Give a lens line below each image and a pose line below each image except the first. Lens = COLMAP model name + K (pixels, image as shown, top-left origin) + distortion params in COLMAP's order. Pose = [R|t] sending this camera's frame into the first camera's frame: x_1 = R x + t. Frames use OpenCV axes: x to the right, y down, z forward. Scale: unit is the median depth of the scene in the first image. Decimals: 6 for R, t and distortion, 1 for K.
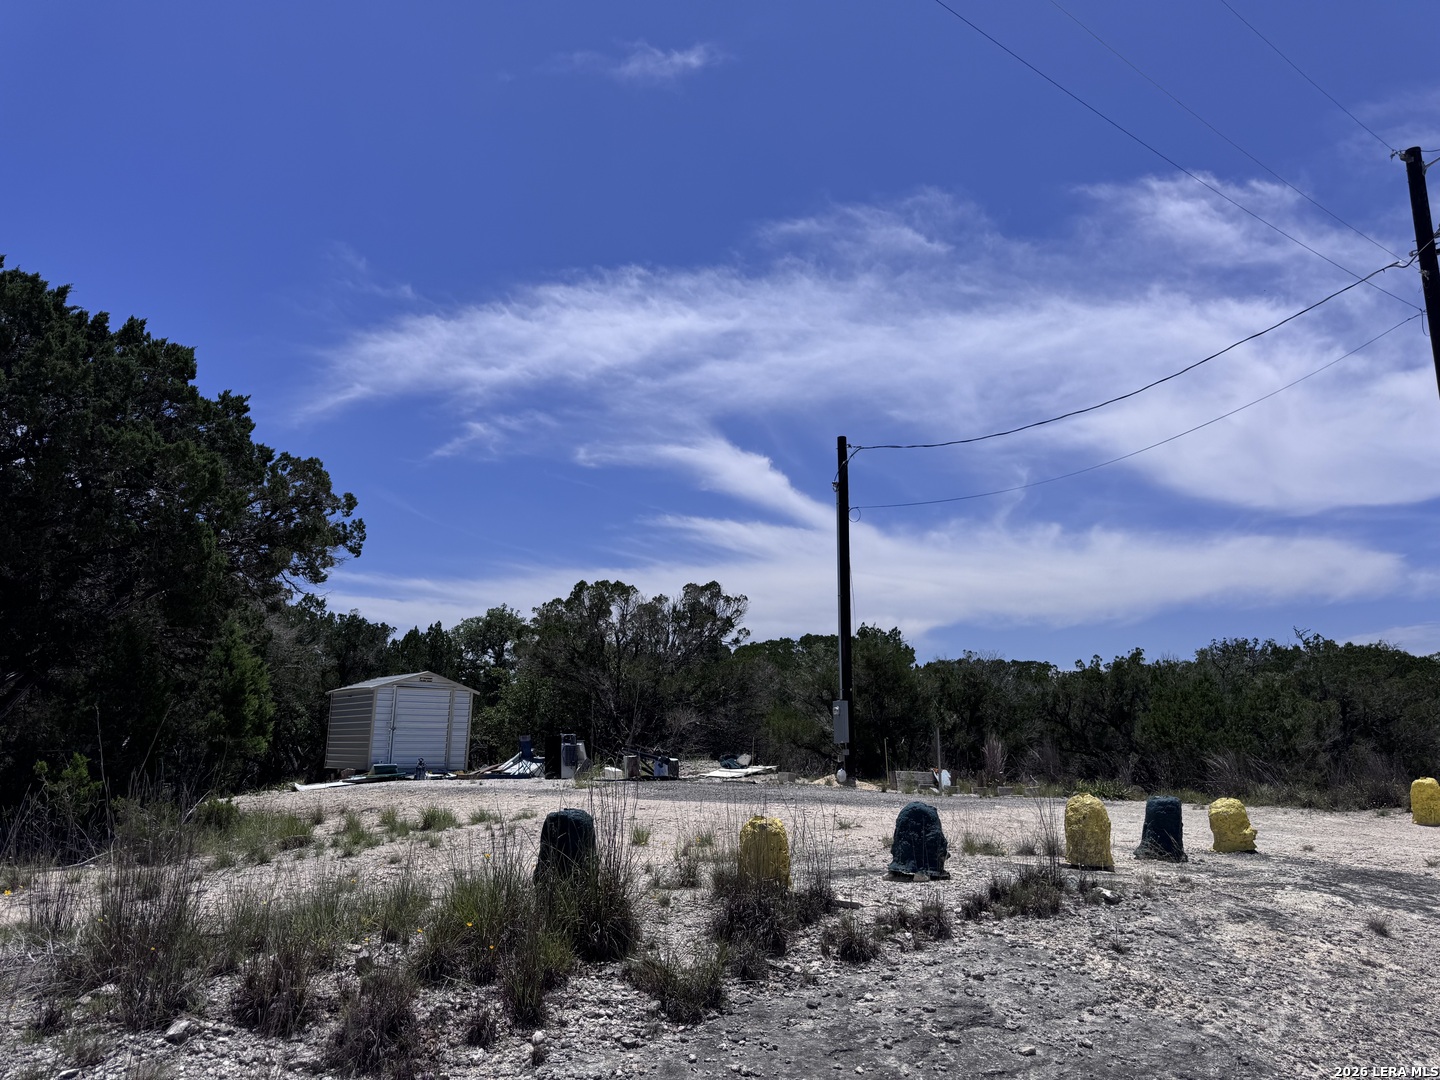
lens RADIAL K [[1069.9, 0, 720.0], [0, 1069.9, 540.0], [0, 0, 1]] dist [0.094701, -0.145224]
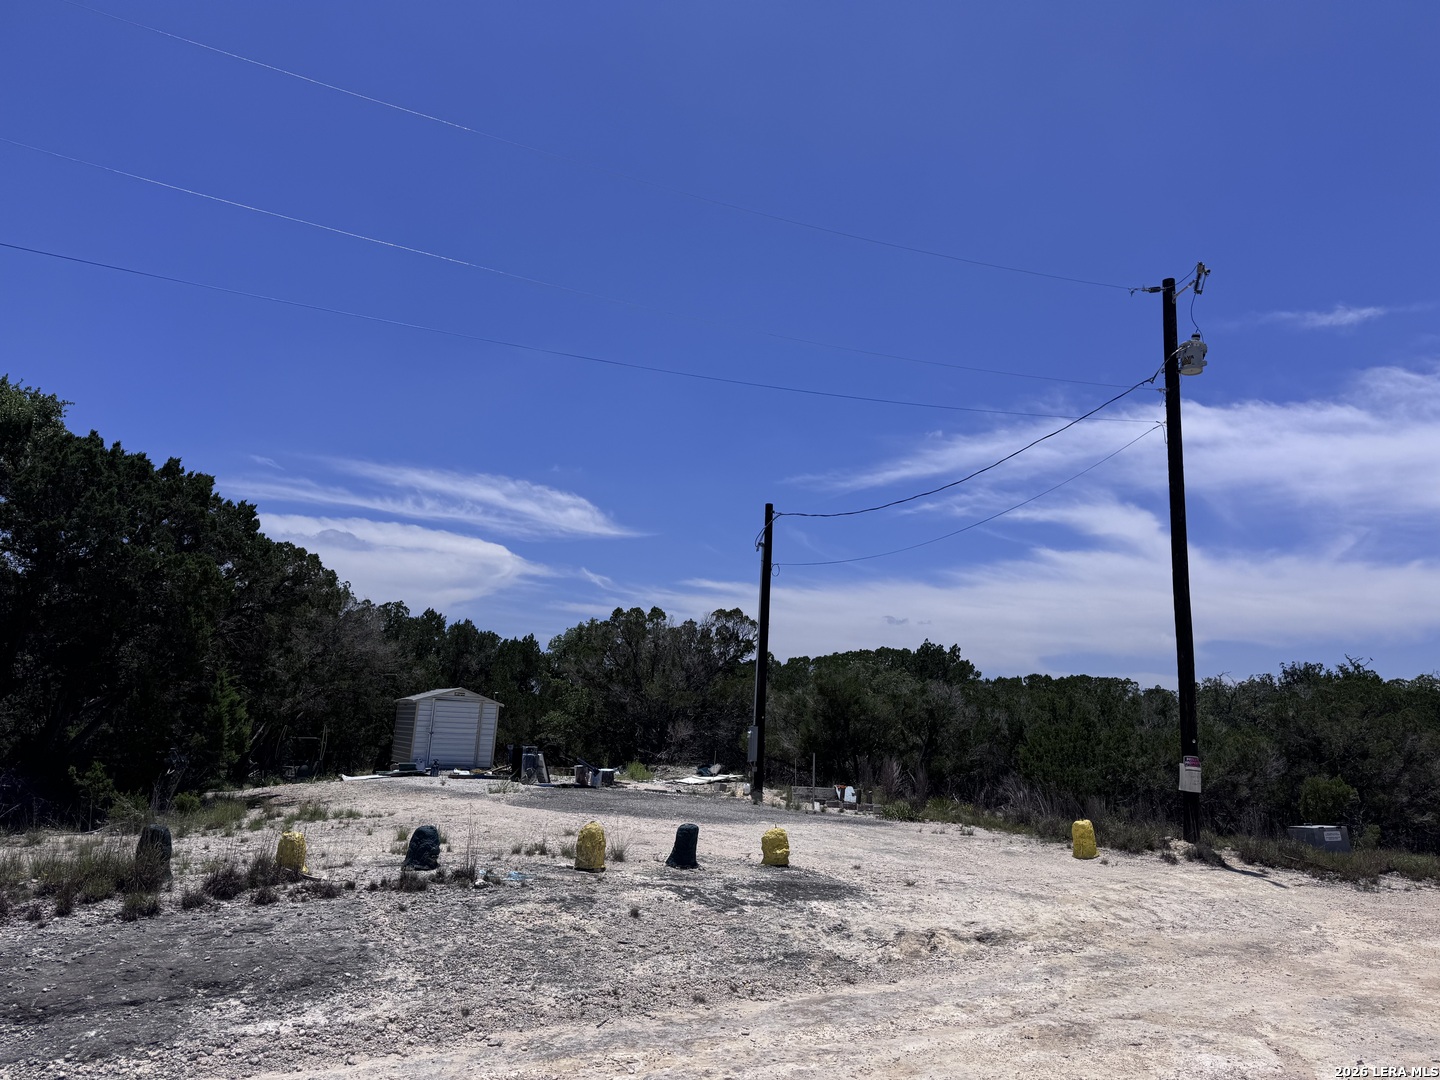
lens RADIAL K [[1069.9, 0, 720.0], [0, 1069.9, 540.0], [0, 0, 1]] dist [0.094701, -0.145224]
pose [[0.980904, 0.002896, -0.194473, 0.292991], [-0.000645, 0.999932, 0.011638, -0.070470], [0.194493, -0.011290, 0.980839, -0.181151]]
